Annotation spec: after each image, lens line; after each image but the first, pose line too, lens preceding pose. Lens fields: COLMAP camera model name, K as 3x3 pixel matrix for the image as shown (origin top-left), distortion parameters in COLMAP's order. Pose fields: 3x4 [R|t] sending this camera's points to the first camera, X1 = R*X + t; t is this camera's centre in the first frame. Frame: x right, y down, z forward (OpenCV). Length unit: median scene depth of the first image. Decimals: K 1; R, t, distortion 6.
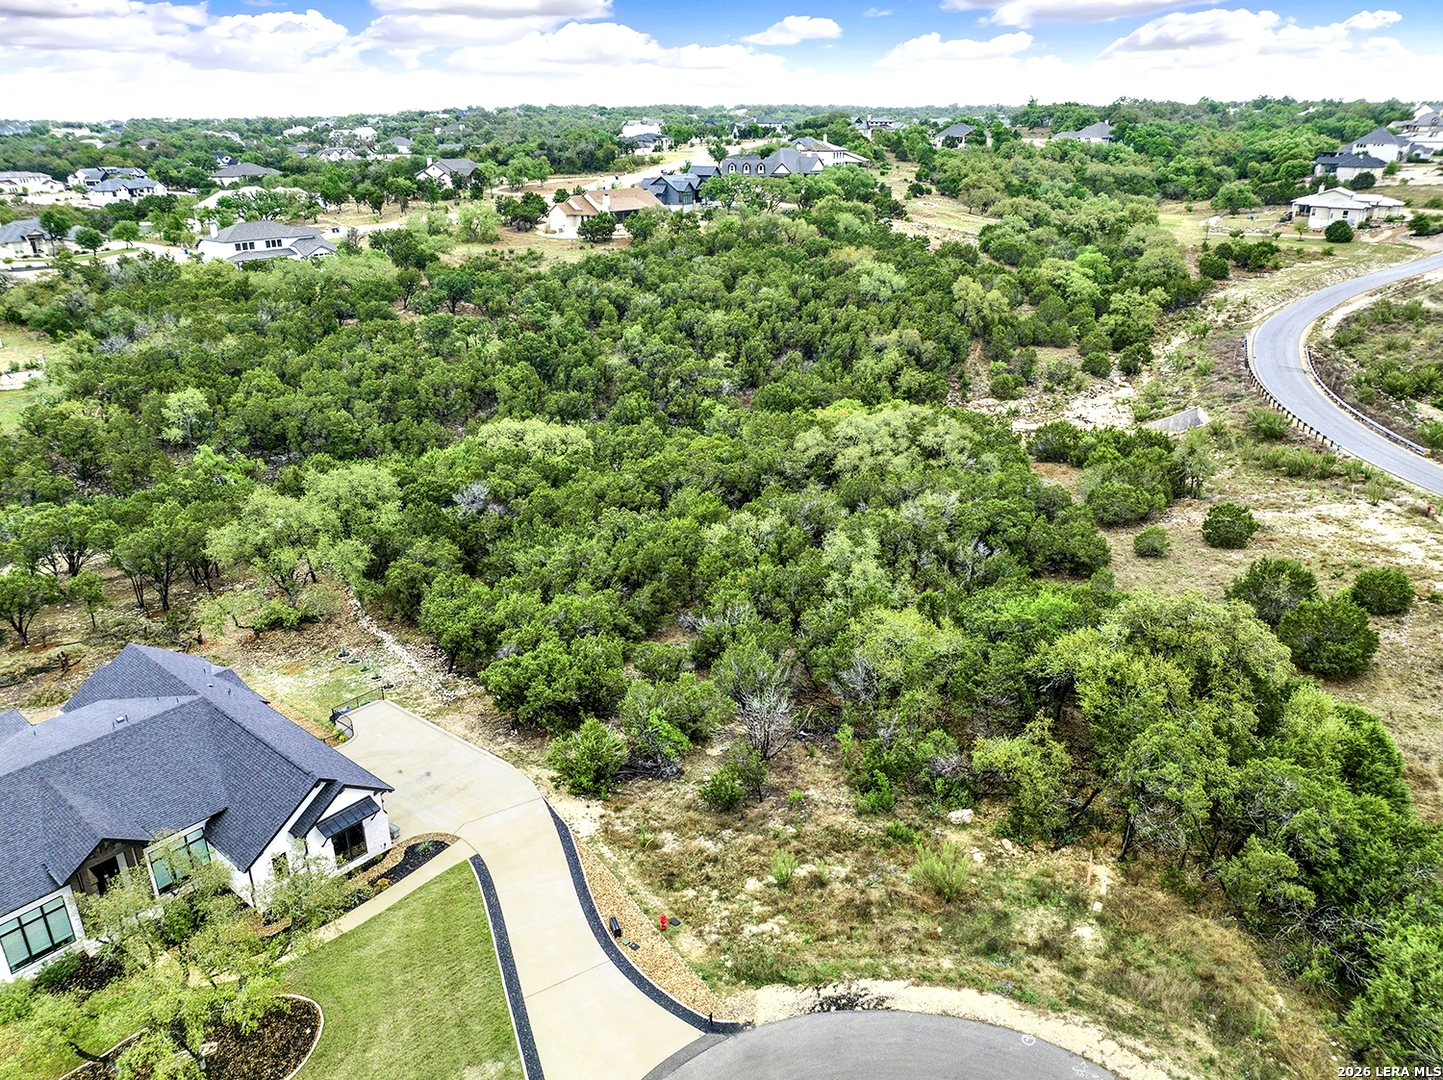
lens RADIAL K [[1034.0, 0, 721.5], [0, 1034.0, 540.0], [0, 0, 1]] dist [-0.037360, -0.000136]
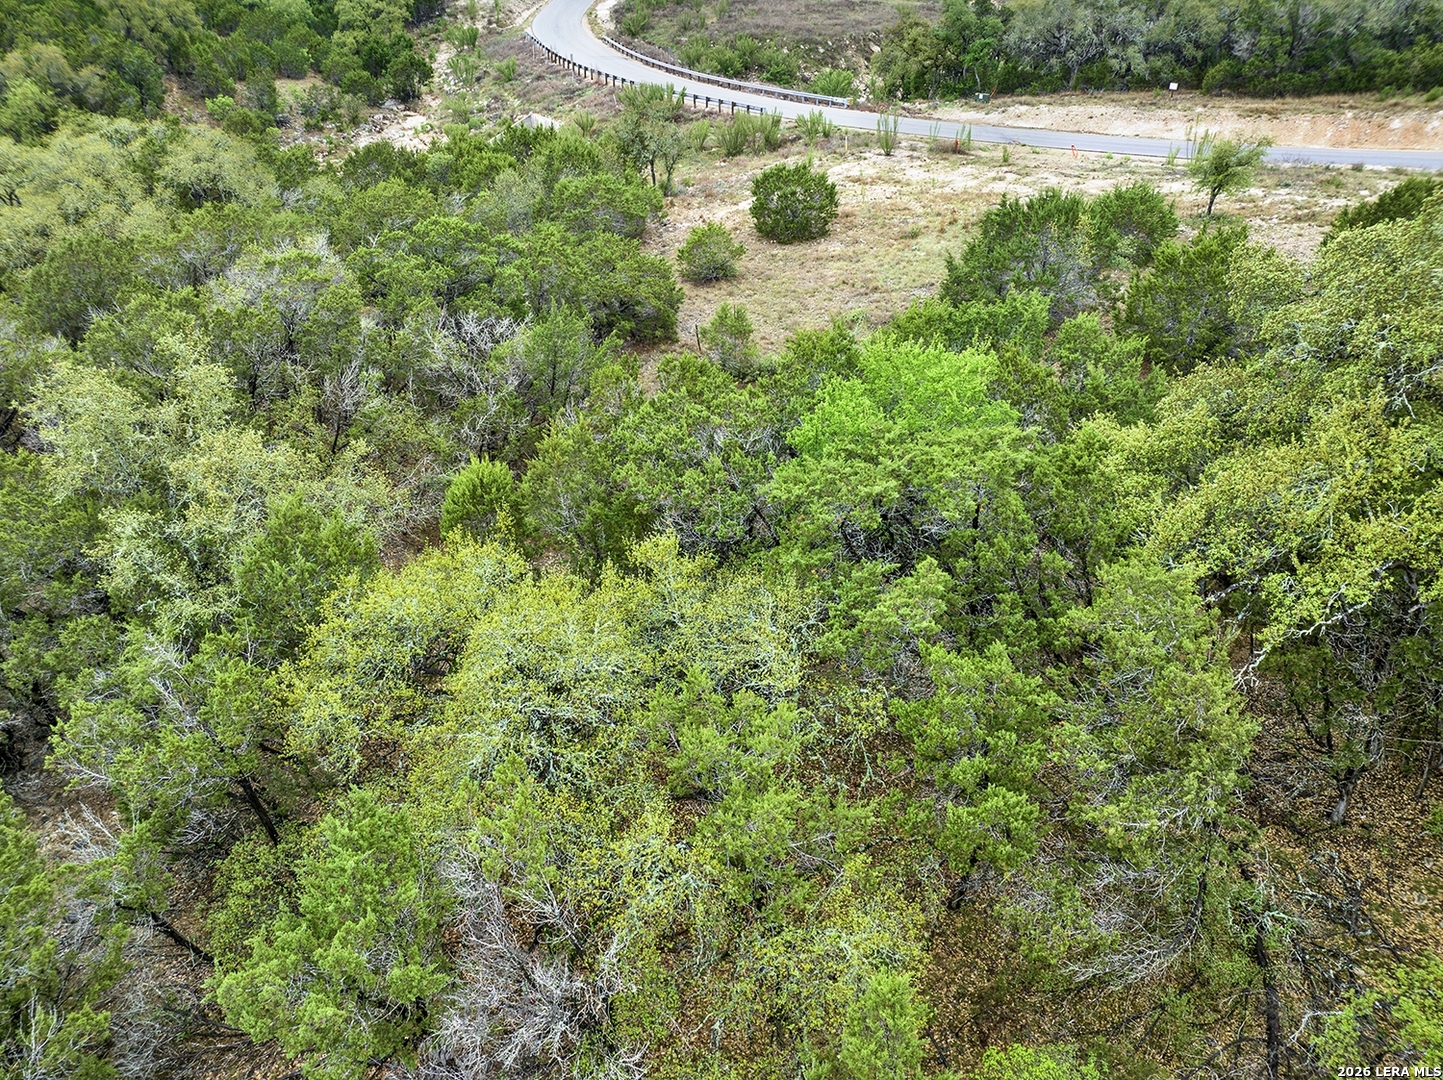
lens RADIAL K [[1035.0, 0, 719.1], [0, 1035.0, 534.7], [0, 0, 1]] dist [-0.039277, 0.022153]
pose [[0.726805, -0.353493, 0.588895, 0.044303], [0.260403, 0.935200, 0.239982, 0.009699], [-0.635566, -0.021070, 0.771759, 0.481247]]
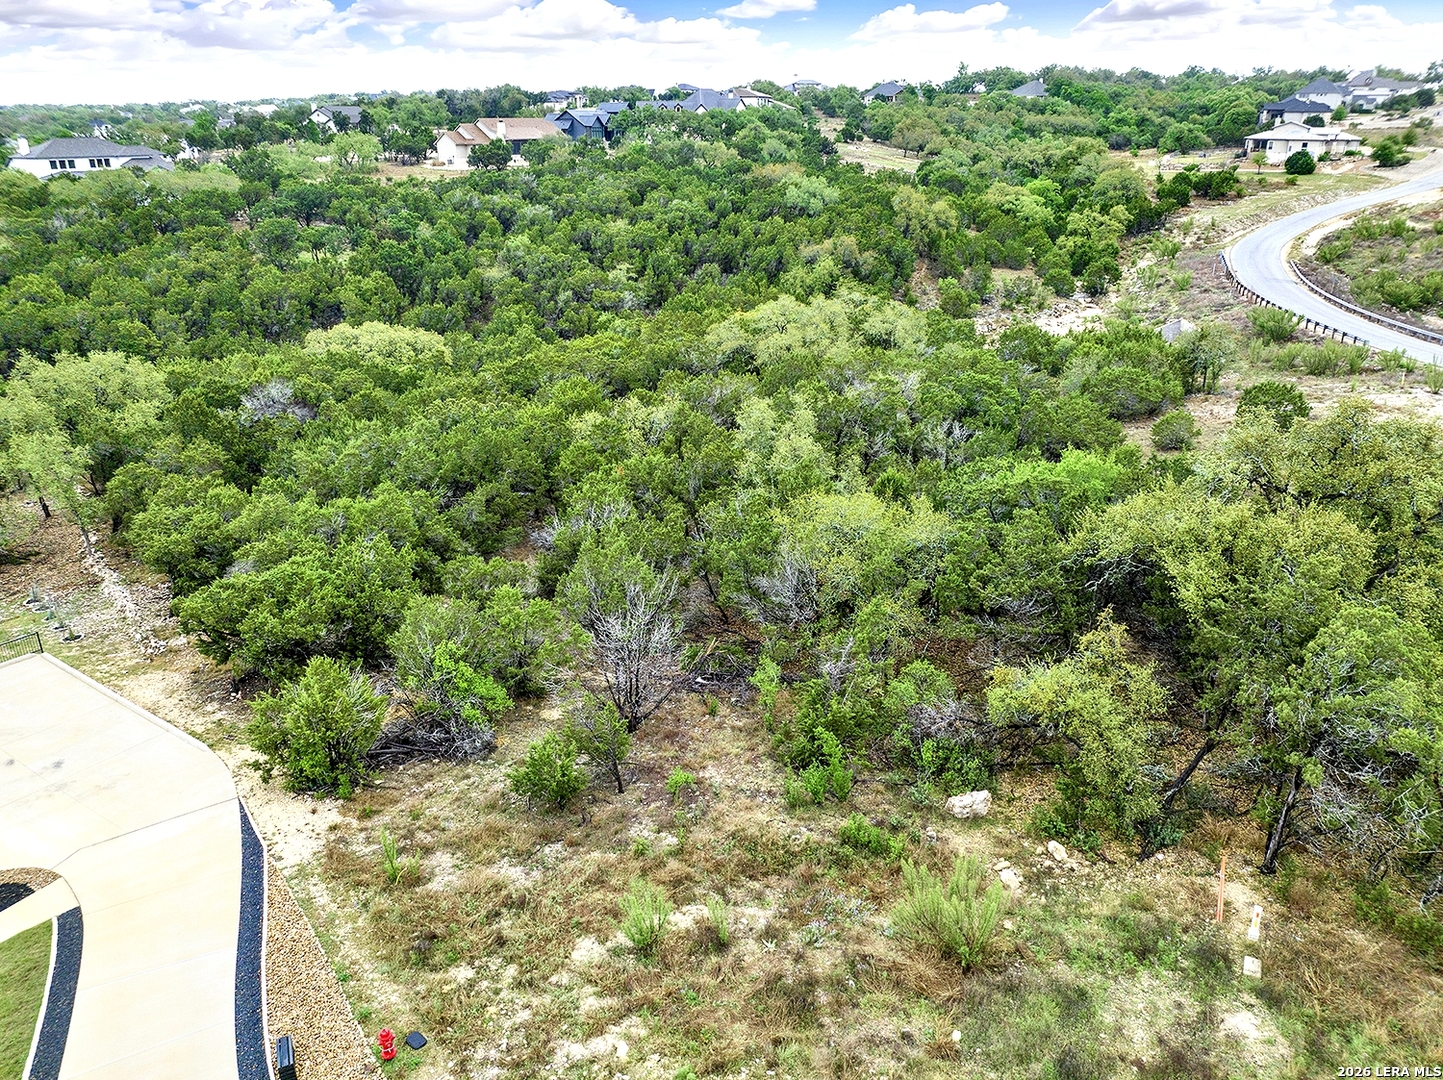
lens RADIAL K [[1036.1, 0, 721.5], [0, 1036.1, 540.0], [0, 0, 1]] dist [-0.041611, 0.008438]
pose [[0.997894, -0.023770, 0.060353, 0.033324], [0.023729, 0.999717, 0.001405, 0.060700], [-0.060370, 0.000030, 0.998176, 0.224862]]
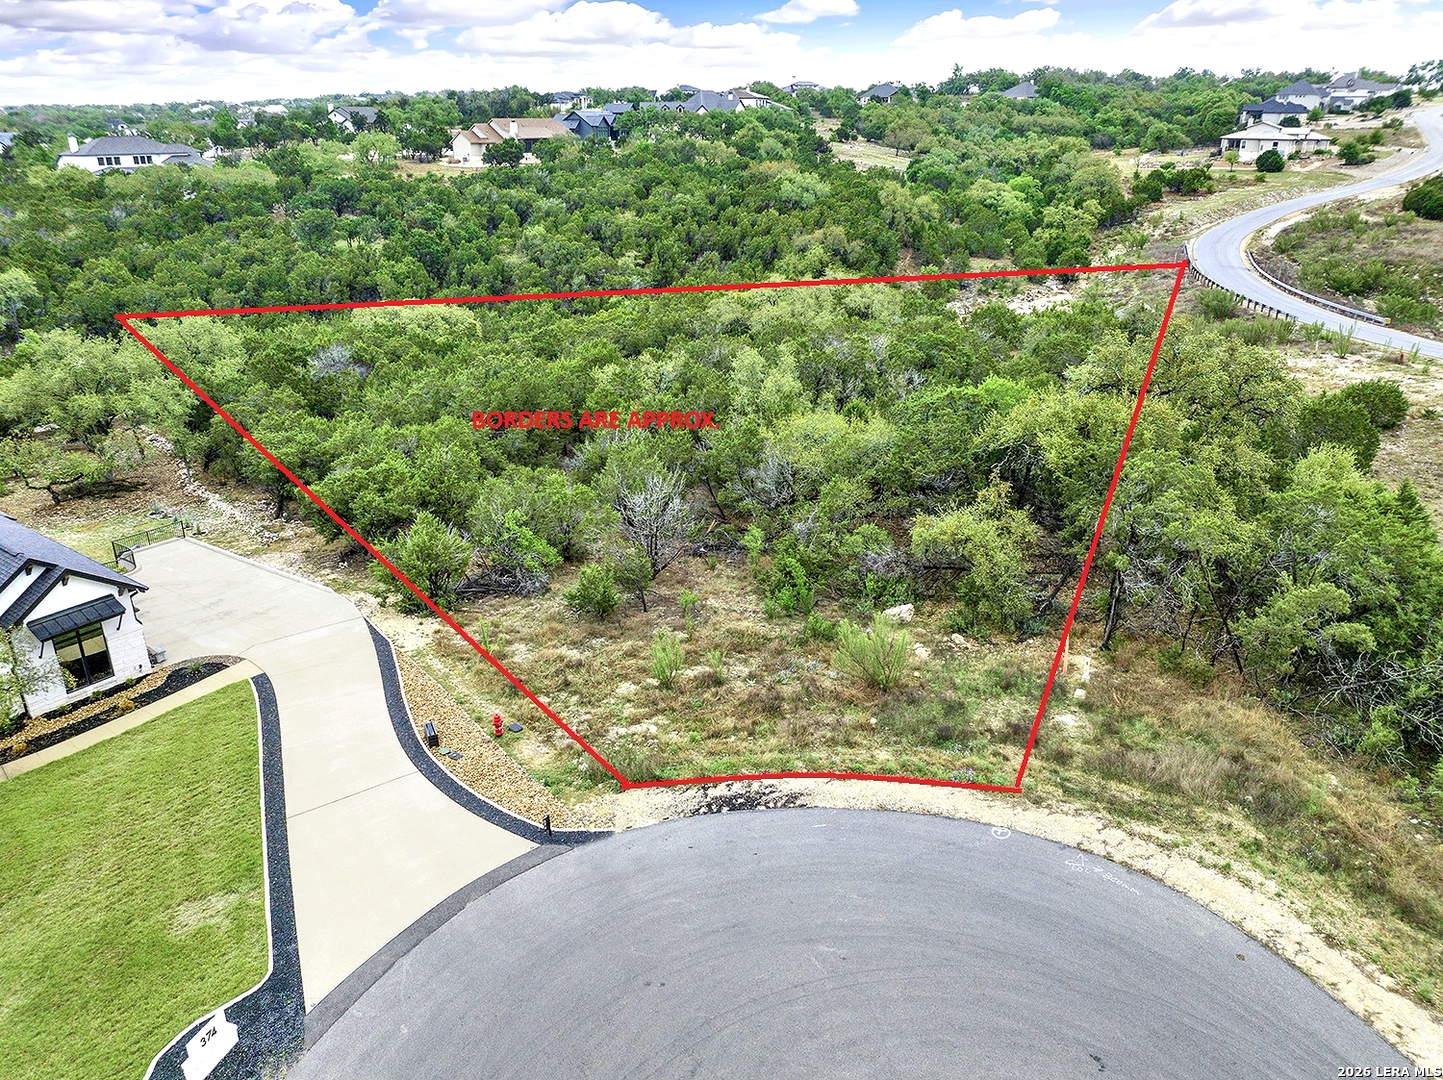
lens RADIAL K [[1034.0, 0, 721.5], [0, 1034.0, 540.0], [0, 0, 1]] dist [-0.037360, -0.000136]
pose [[0.997917, -0.023189, 0.060198, 0.026562], [0.023128, 0.999731, 0.001703, 0.105891], [-0.060222, -0.000307, 0.998185, 0.114324]]
